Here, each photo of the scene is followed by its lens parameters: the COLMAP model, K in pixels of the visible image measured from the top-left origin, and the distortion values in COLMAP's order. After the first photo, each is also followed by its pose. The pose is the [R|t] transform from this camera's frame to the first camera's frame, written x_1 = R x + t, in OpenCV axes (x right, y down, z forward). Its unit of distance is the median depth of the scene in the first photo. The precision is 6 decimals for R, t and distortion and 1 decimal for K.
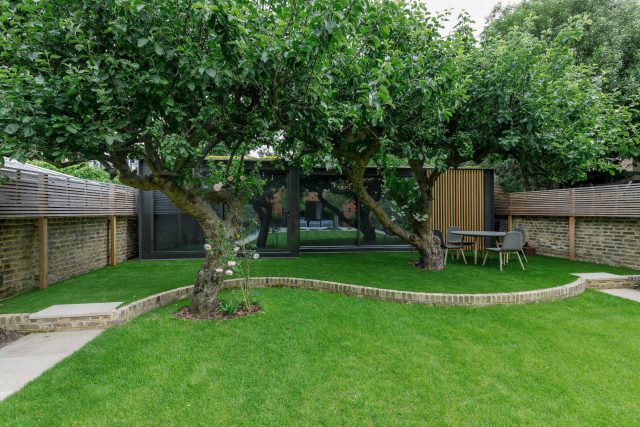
lens RADIAL K [[291.7, 0, 320.3], [0, 291.7, 211.2], [0, 0, 1]] dist [0.000389, 0.000252]
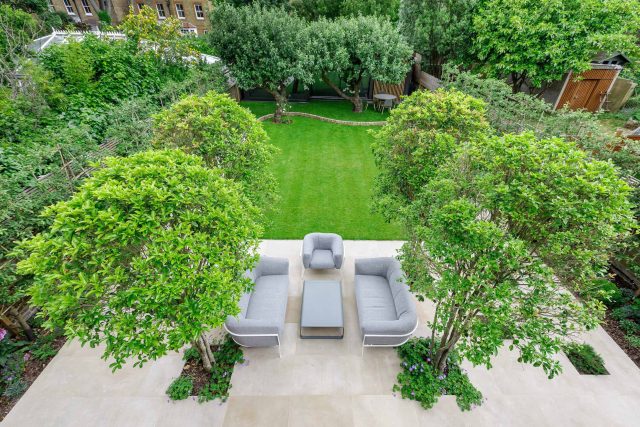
lens RADIAL K [[291.7, 0, 322.9], [0, 291.7, 212.9], [0, 0, 1]] dist [0.000389, 0.000252]
pose [[0.990948, 0.089149, -0.100375, 0.708753], [-0.018565, 0.831498, 0.555218, -0.832600], [0.132959, -0.548328, 0.825626, -2.859440]]
